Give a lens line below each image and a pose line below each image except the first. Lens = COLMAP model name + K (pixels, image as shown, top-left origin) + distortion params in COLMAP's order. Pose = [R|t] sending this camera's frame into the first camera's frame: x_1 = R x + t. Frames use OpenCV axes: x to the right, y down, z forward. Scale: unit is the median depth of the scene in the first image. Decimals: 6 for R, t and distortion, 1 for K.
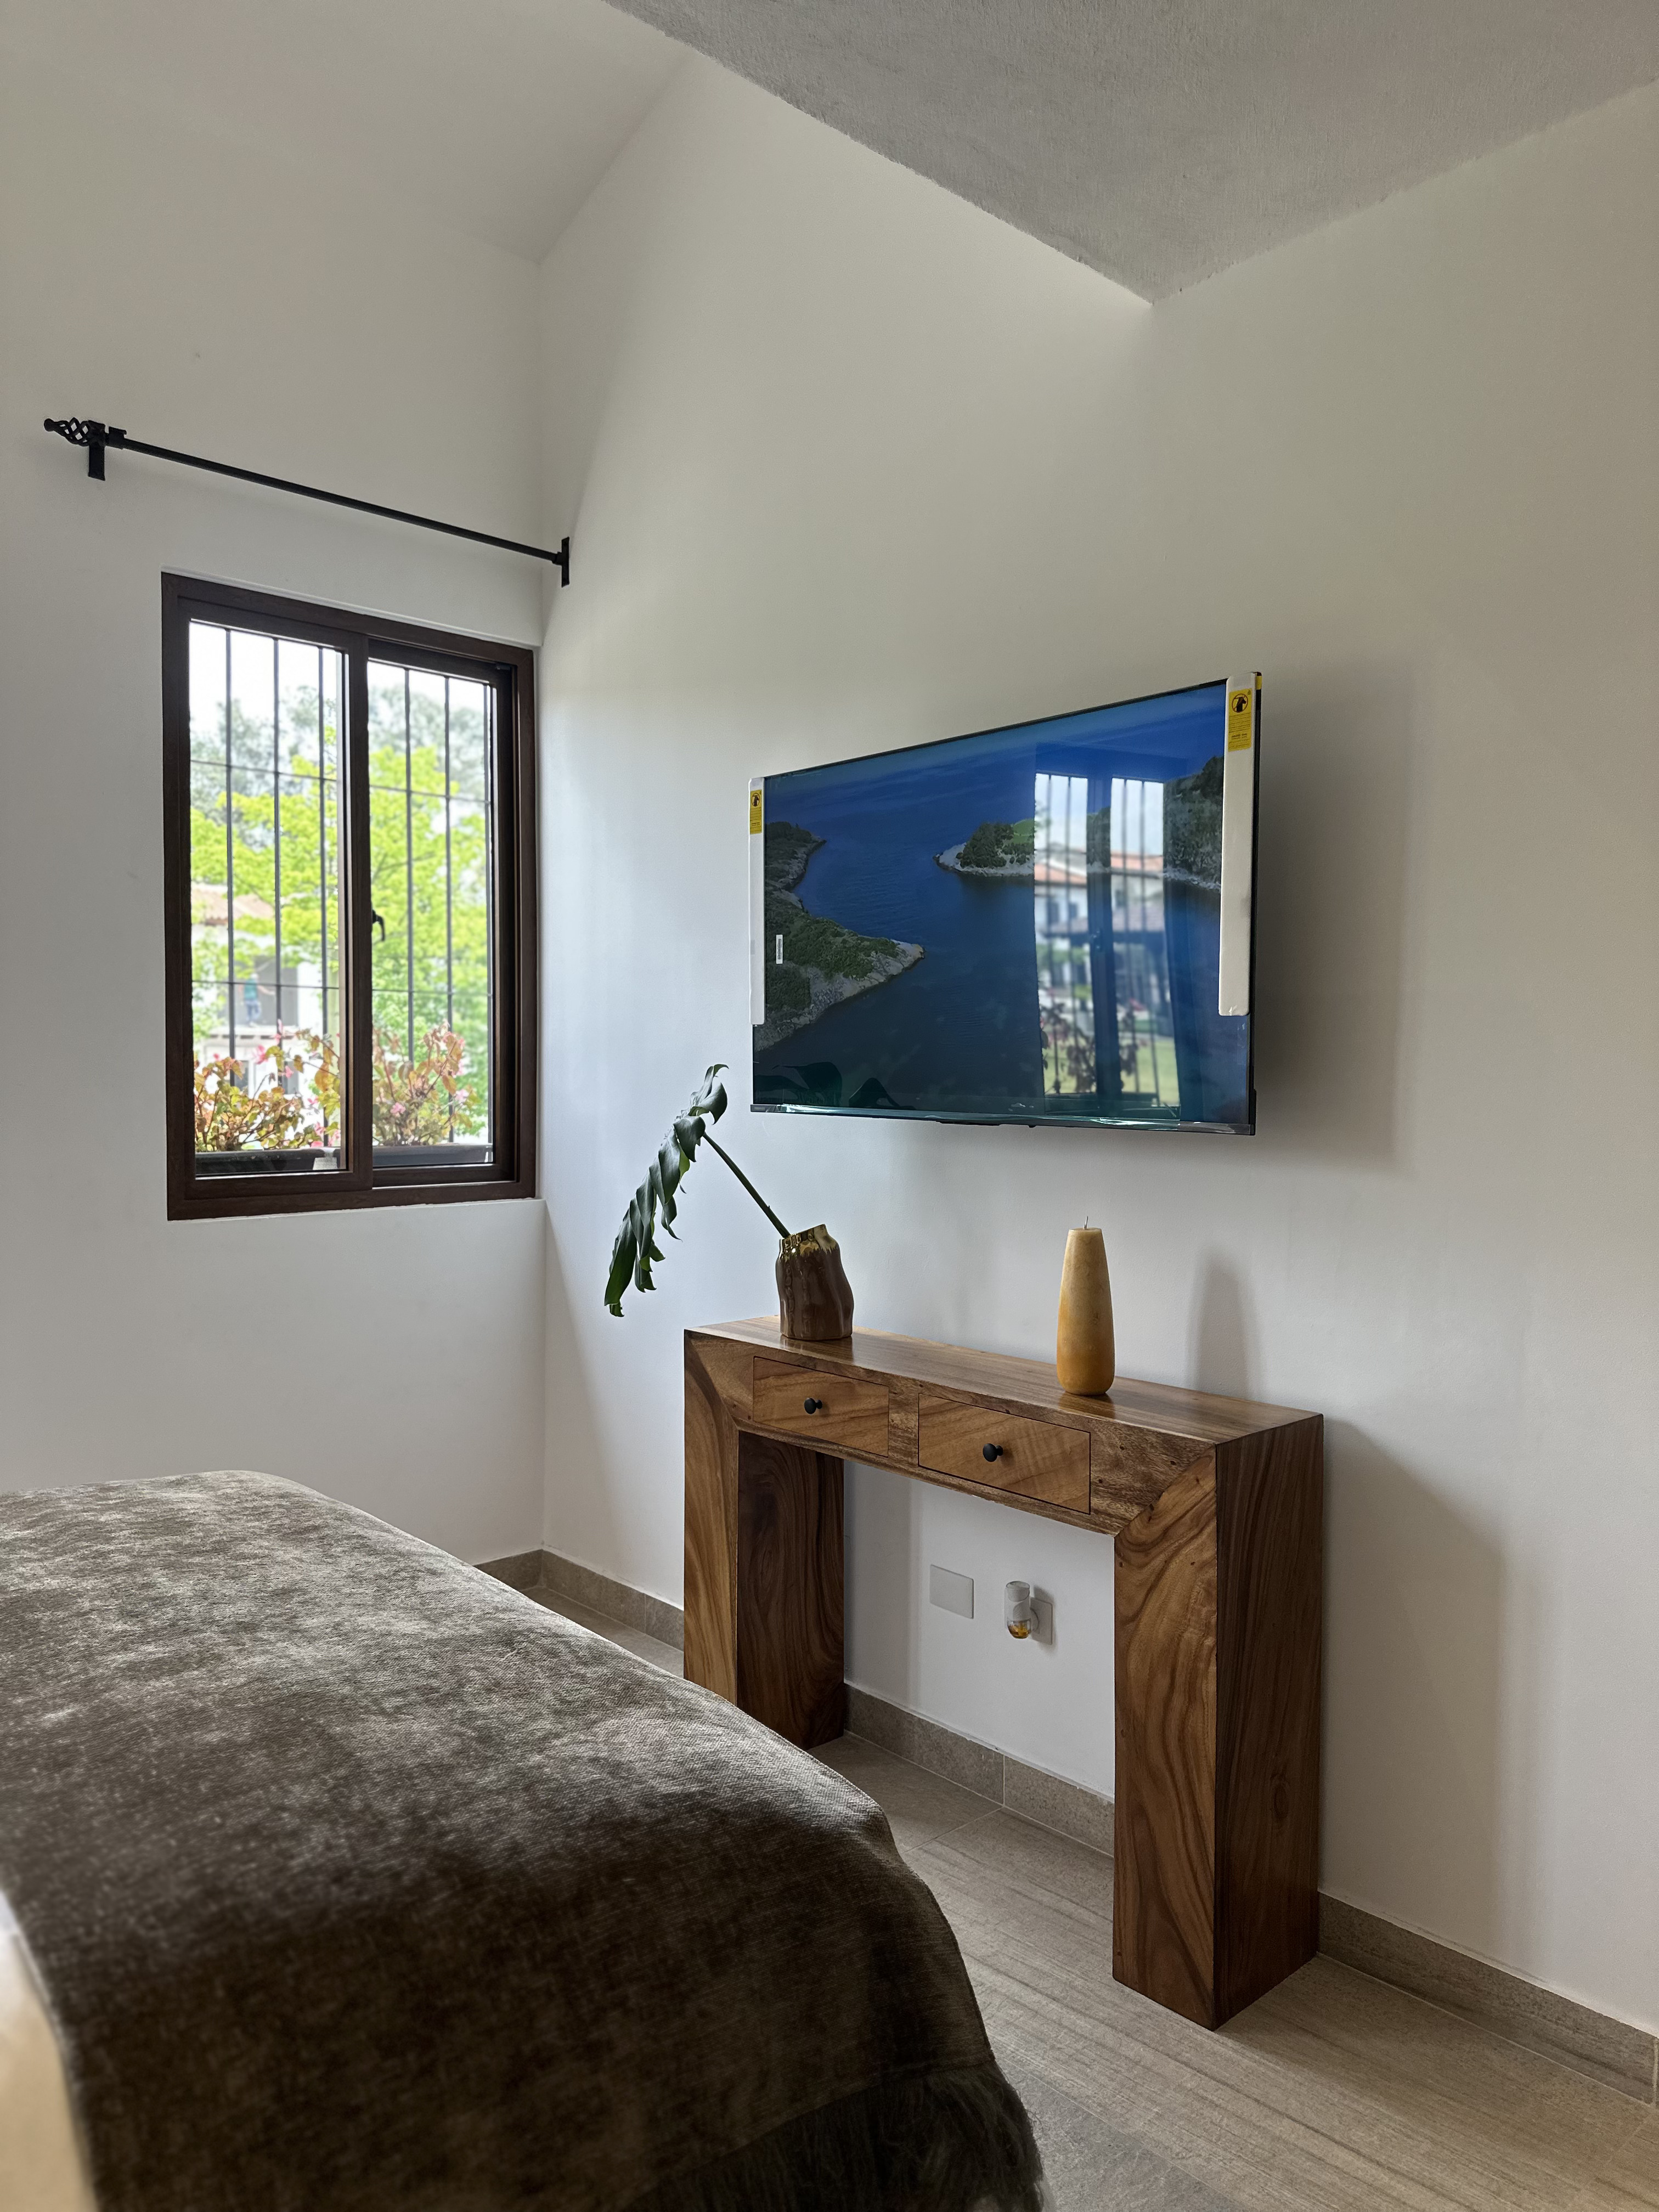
lens RADIAL K [[1557.7, 0, 939.9], [0, 1557.7, 1101.0], [0, 0, 1]] dist [0.056842, -0.002210]
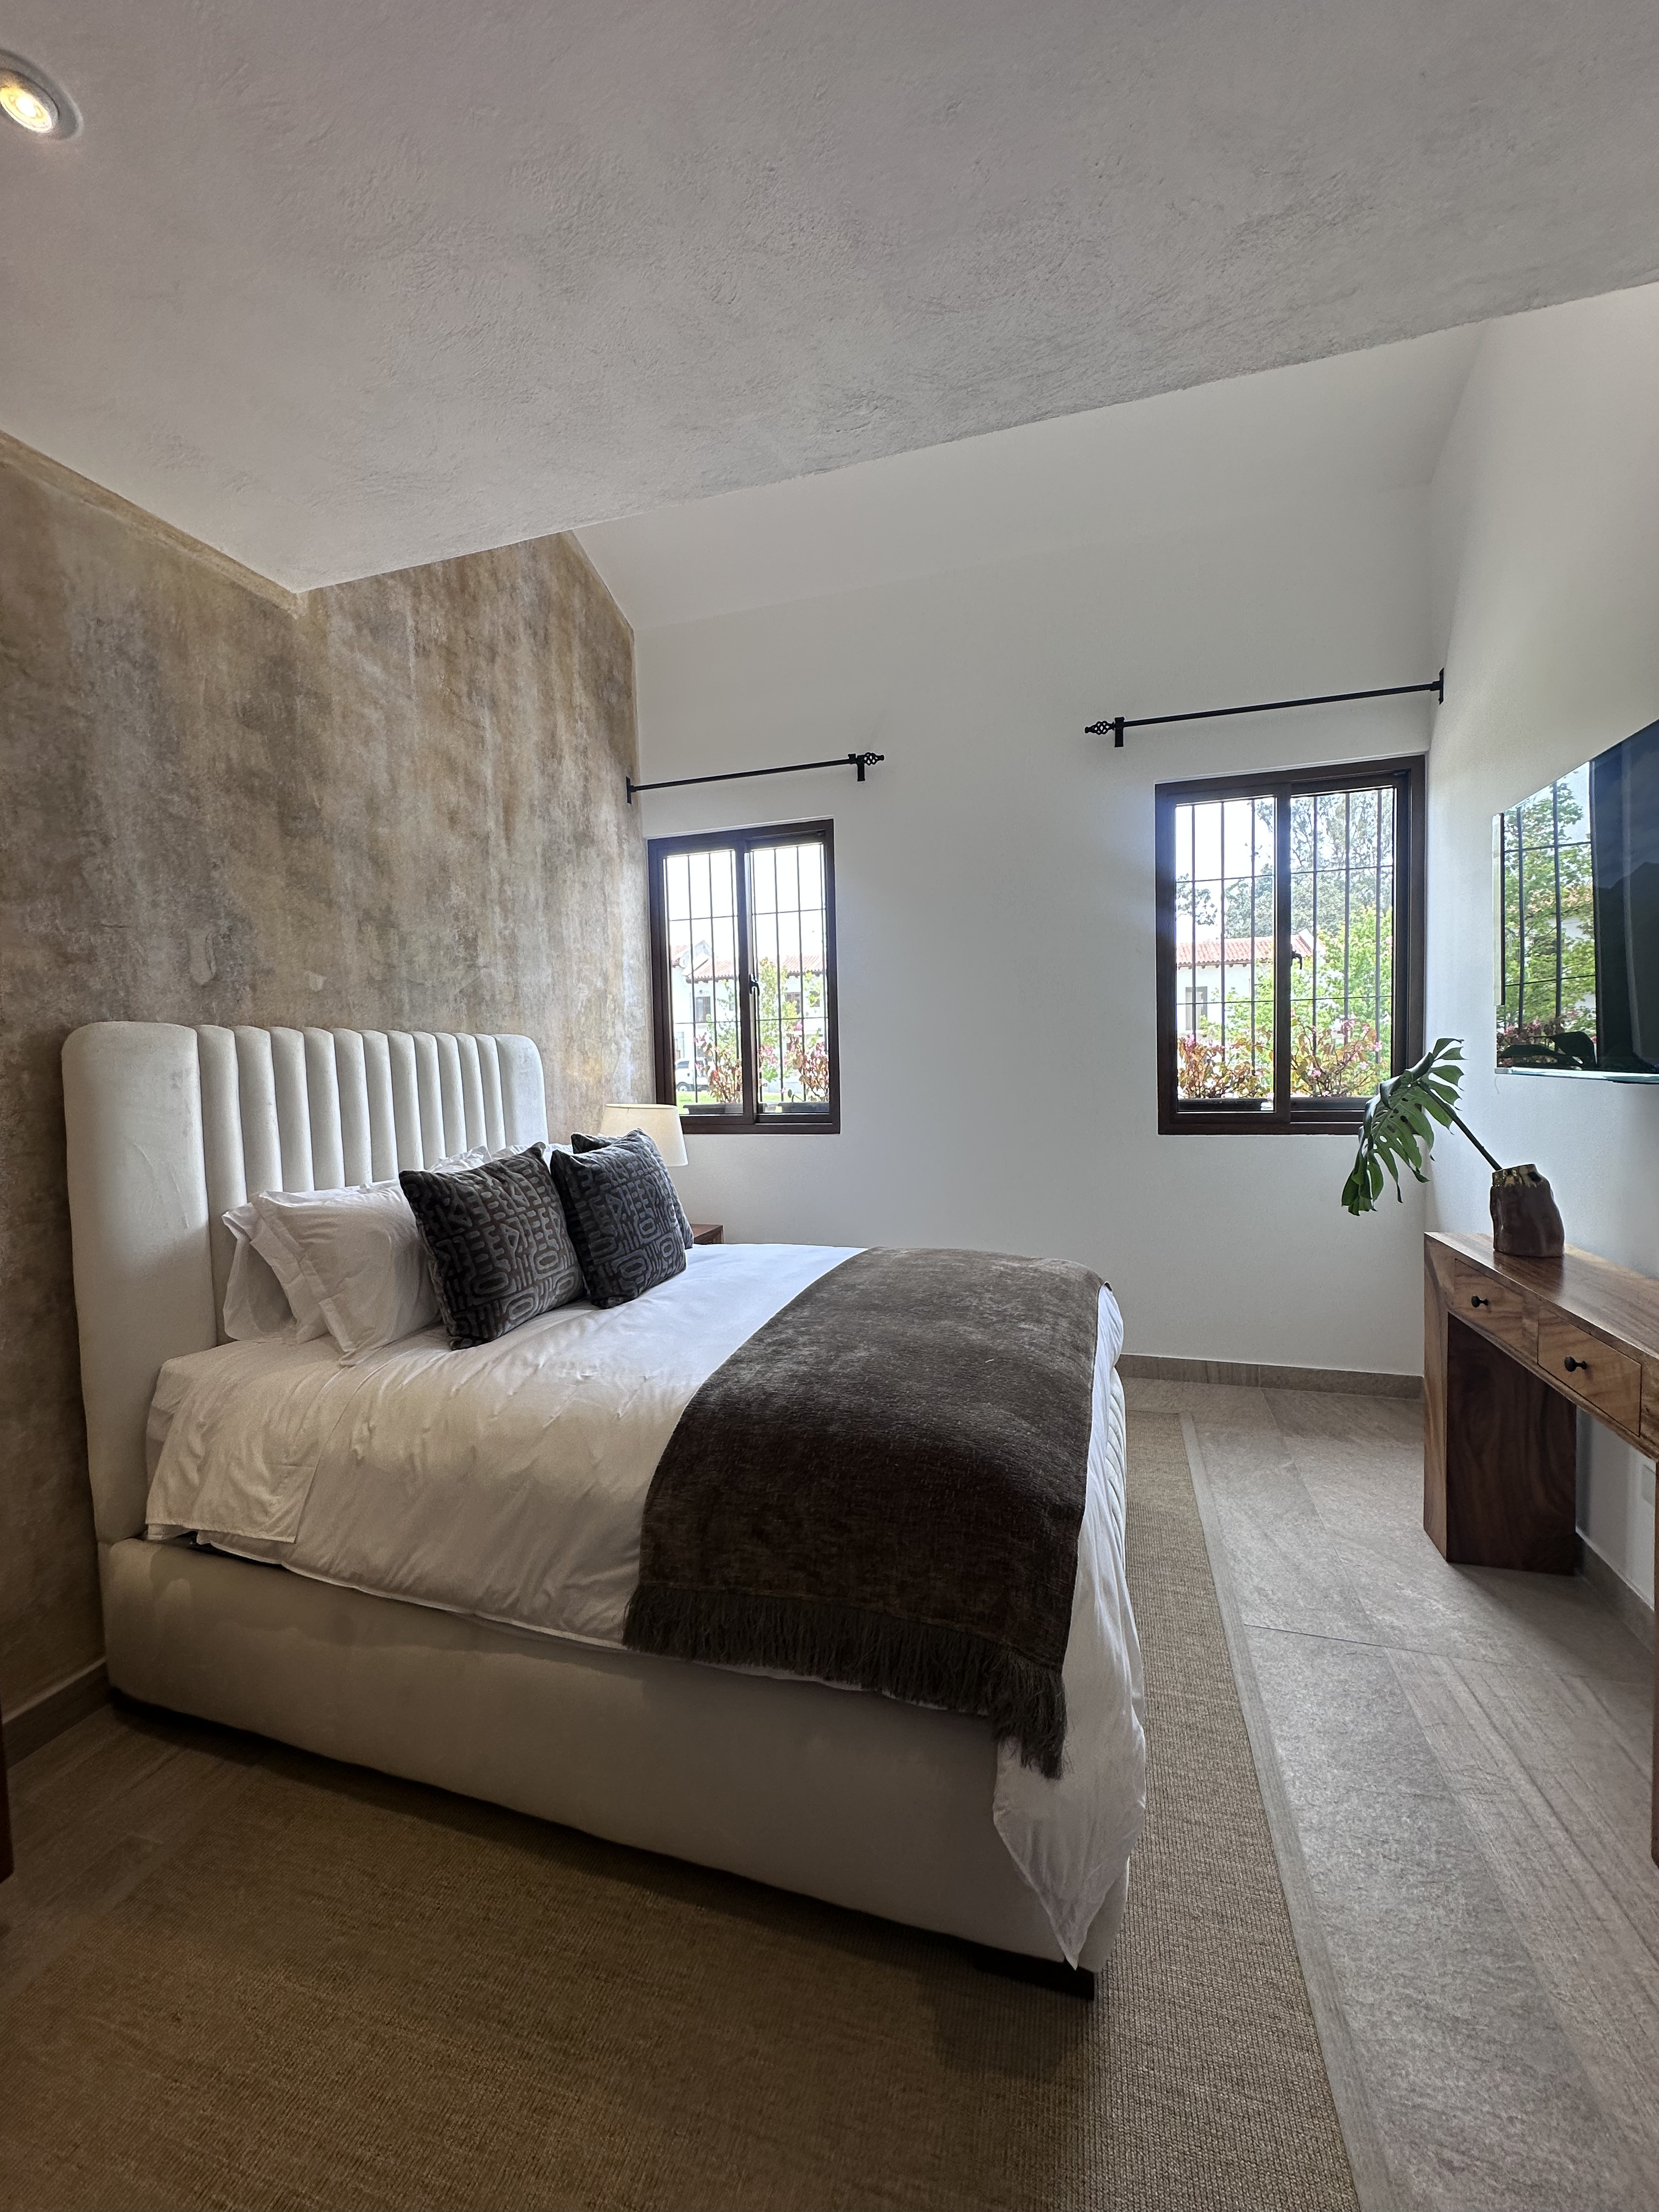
lens RADIAL K [[897.5, 0, 829.5], [0, 897.5, 1106.0], [0, 0, 1]] dist [-0.001586, -0.000082]
pose [[0.497707, 0.028553, -0.866875, 0.256160], [0.002872, 0.999398, 0.034567, 0.005814], [0.867340, -0.019693, 0.497326, 0.150250]]
